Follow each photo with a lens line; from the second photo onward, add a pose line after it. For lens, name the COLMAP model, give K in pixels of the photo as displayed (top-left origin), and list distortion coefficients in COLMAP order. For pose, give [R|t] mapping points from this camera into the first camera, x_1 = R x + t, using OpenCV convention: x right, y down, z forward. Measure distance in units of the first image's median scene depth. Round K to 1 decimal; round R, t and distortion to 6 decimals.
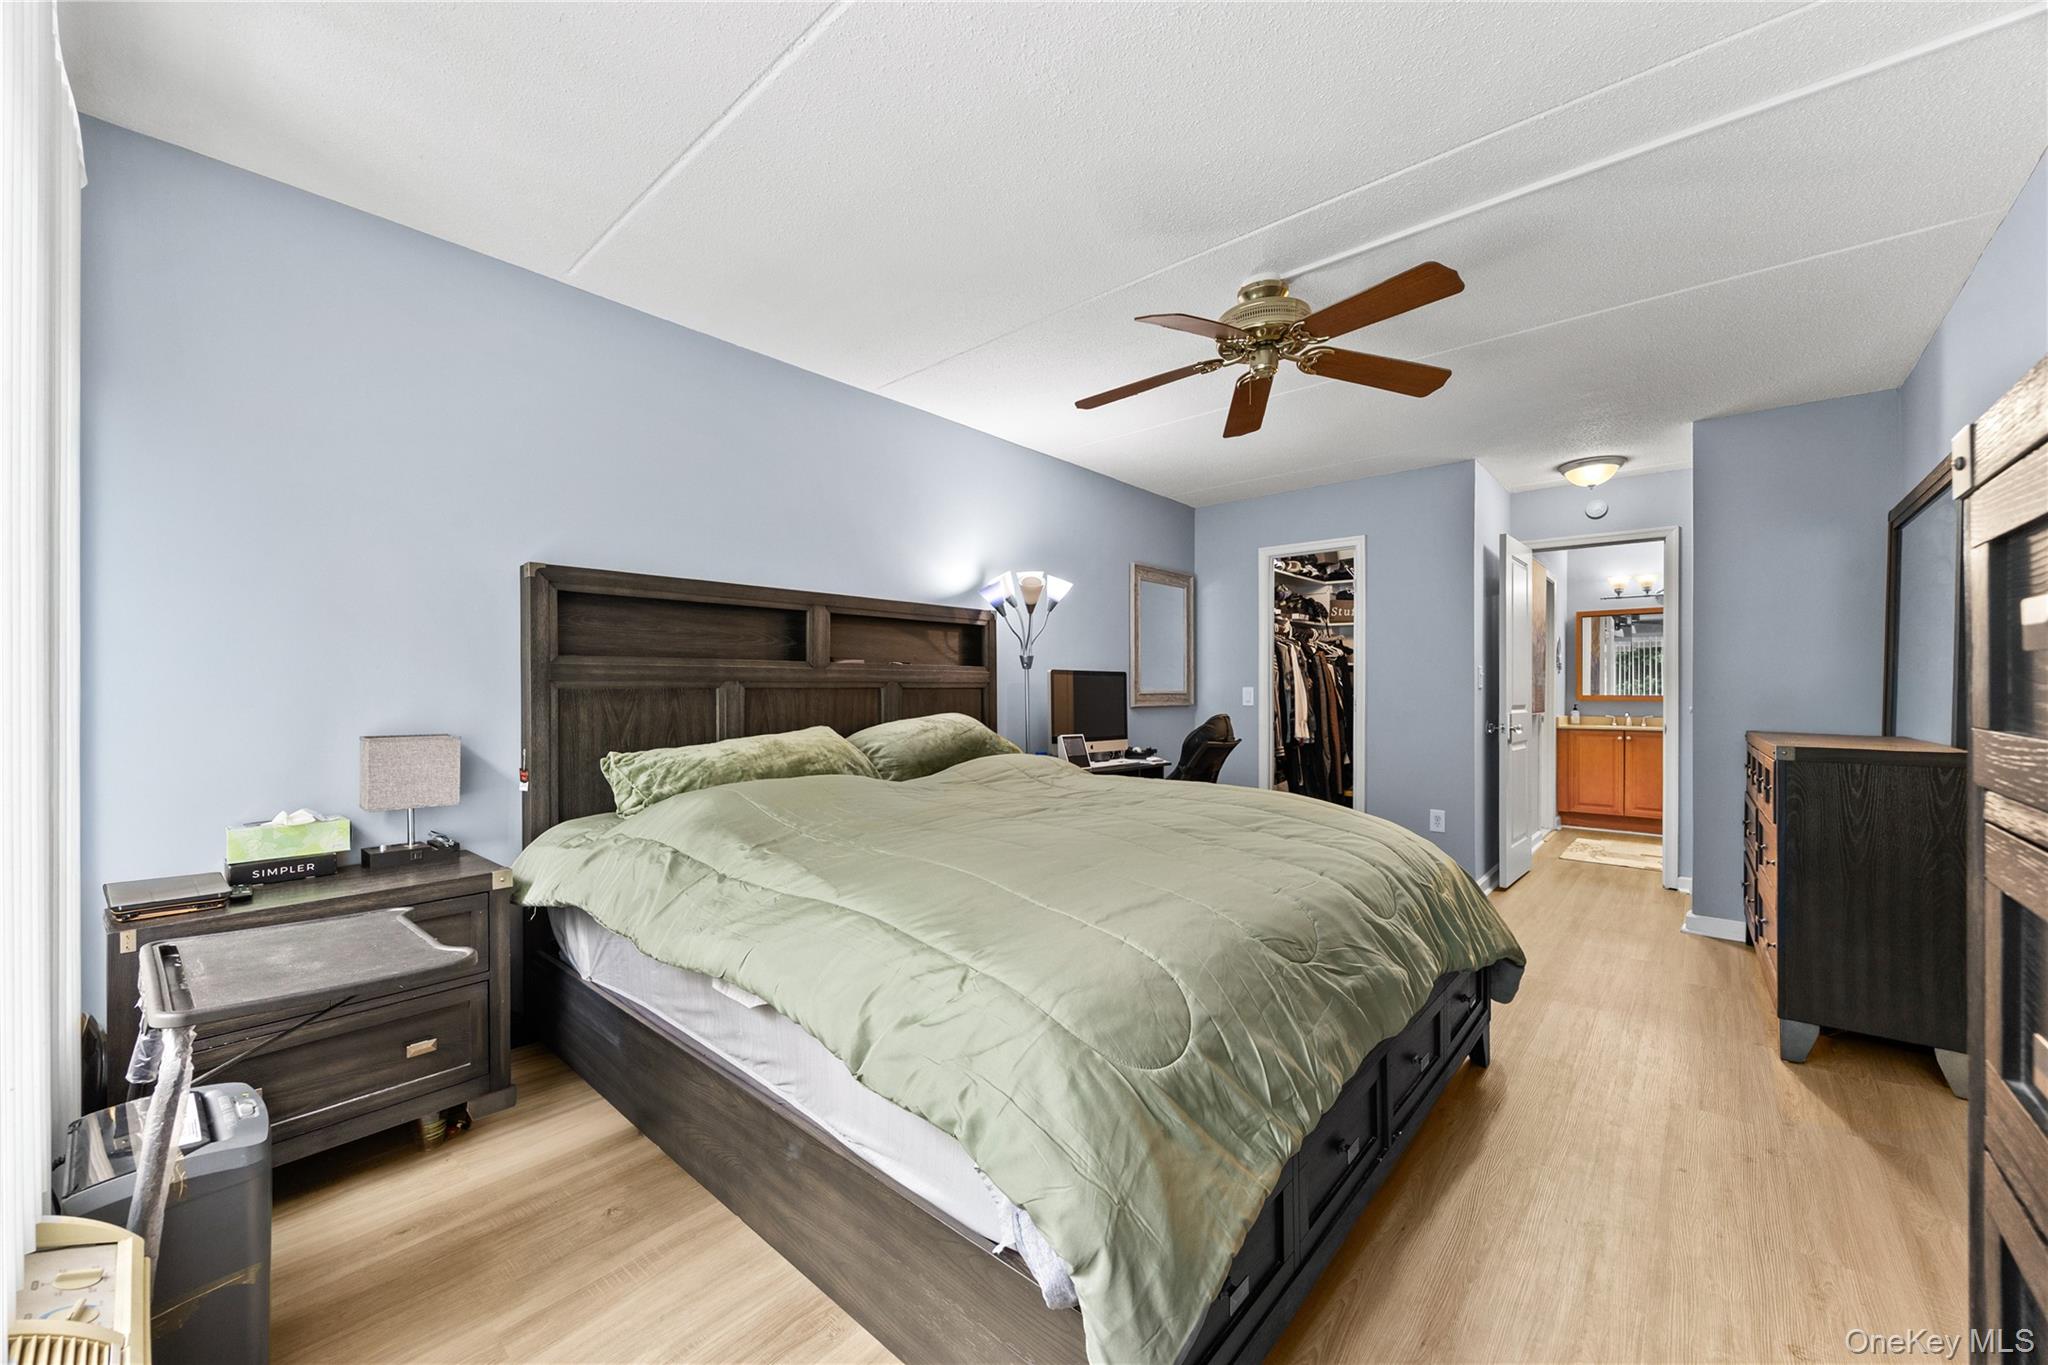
lens RADIAL K [[782.8, 0, 1027.0], [0, 782.8, 690.2], [0, 0, 1]] dist [-0.001083, 0.000026]
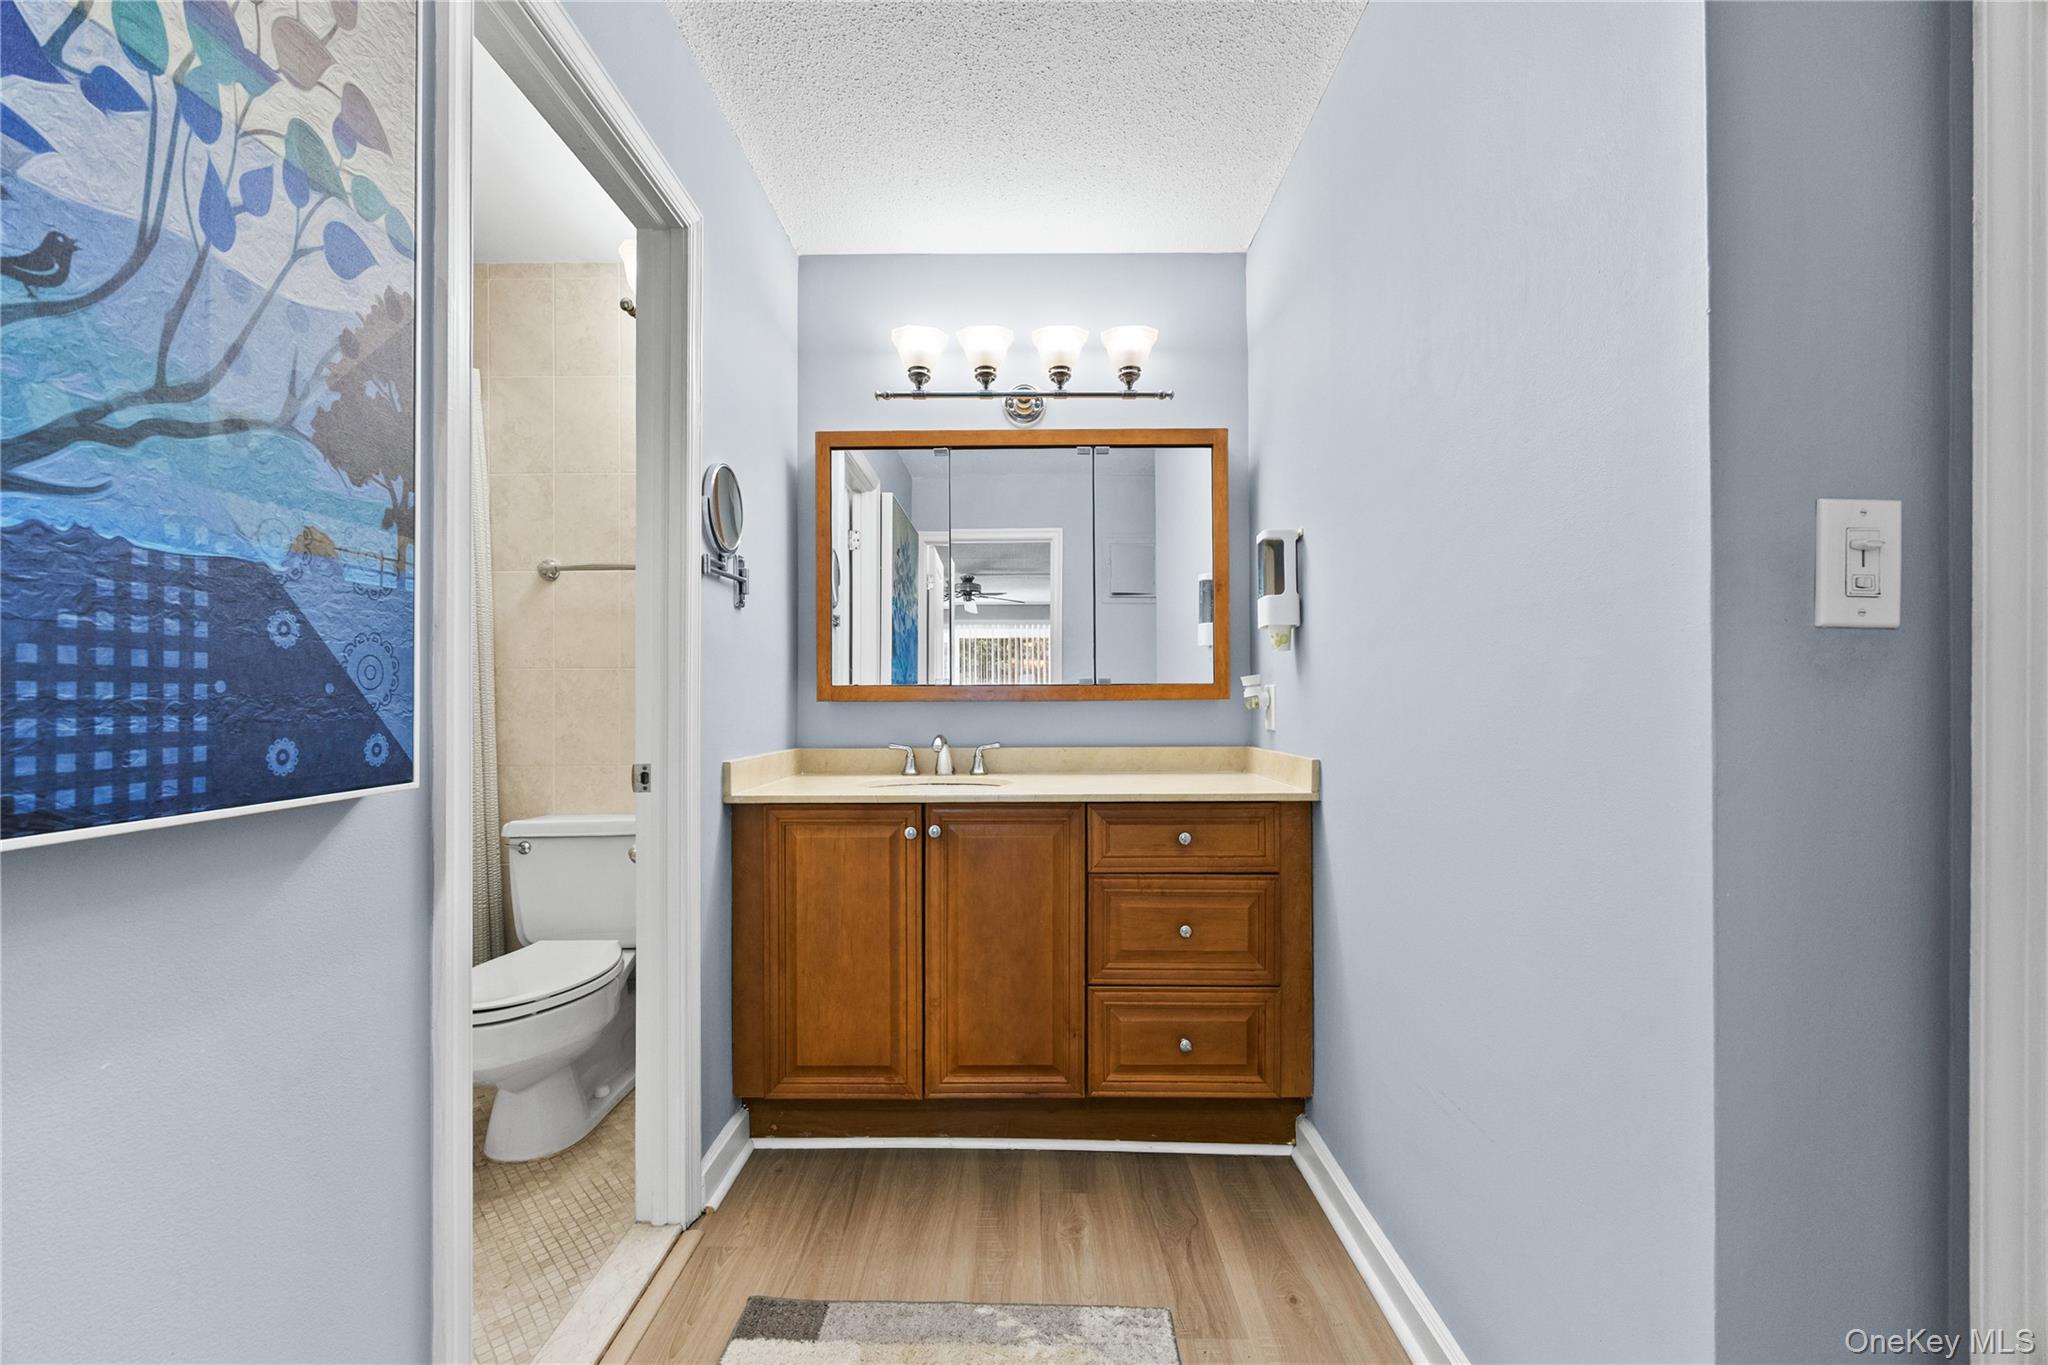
lens RADIAL K [[782.8, 0, 1041.0], [0, 782.8, 687.2], [0, 0, 1]] dist [-0.001083, 0.000026]
pose [[0.739976, -0.004642, 0.672618, 0.576027], [0.002702, 0.999989, 0.003929, 0.007107], [-0.672628, -0.001089, 0.739980, 0.725564]]
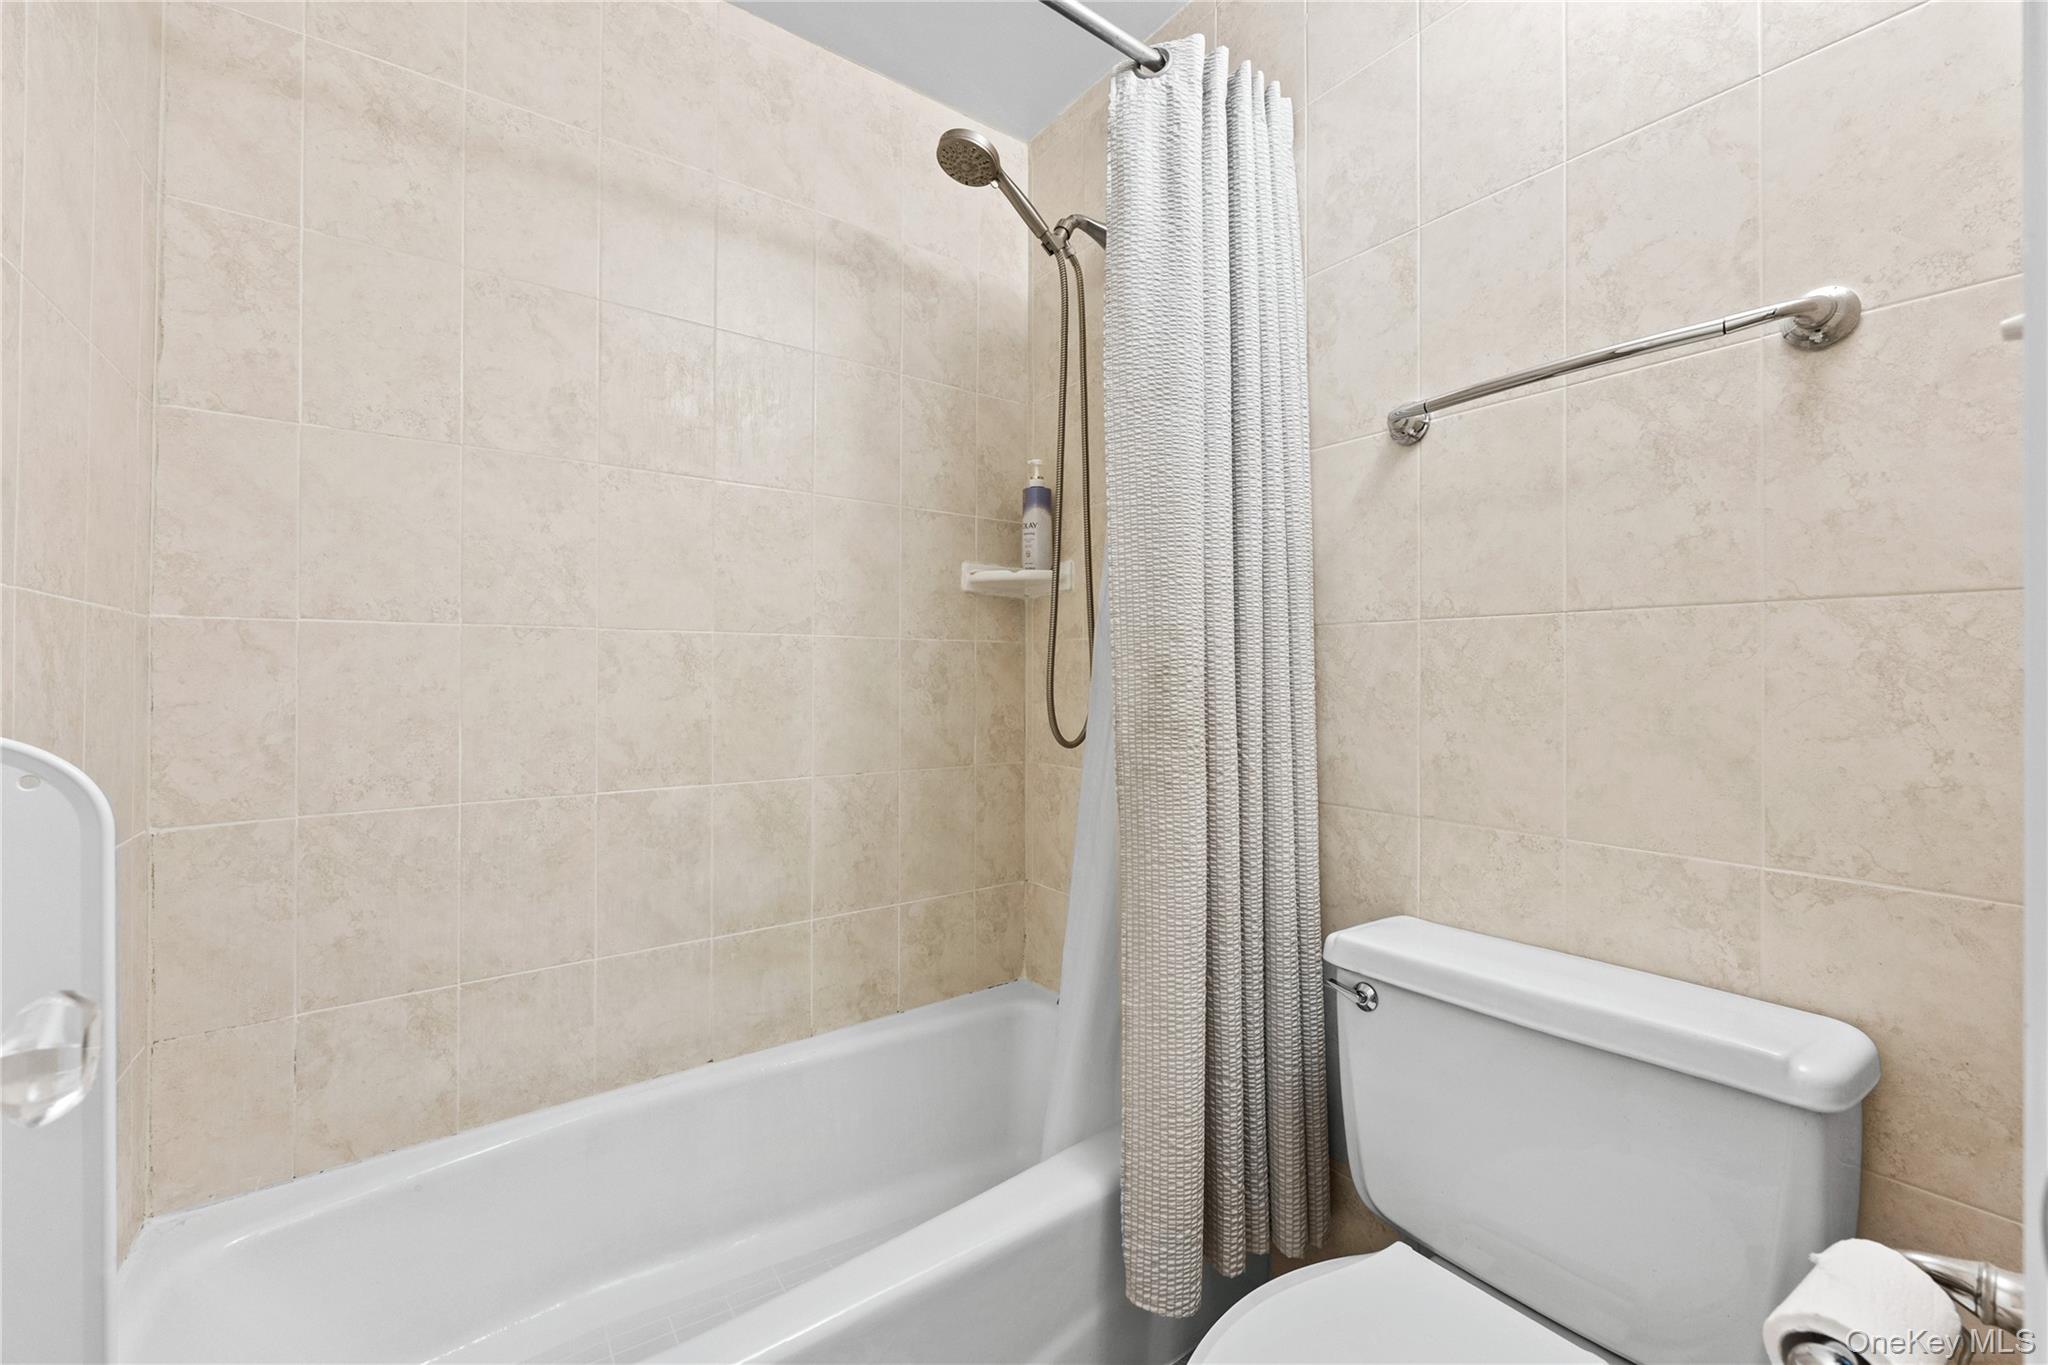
lens RADIAL K [[782.8, 0, 1038.3], [0, 782.8, 670.6], [0, 0, 1]] dist [-0.001083, 0.000026]
pose [[0.975811, -0.005201, -0.218554, 0.599585], [0.007078, 0.999944, 0.007807, 0.008344], [0.218502, -0.009165, 0.975794, 0.897133]]
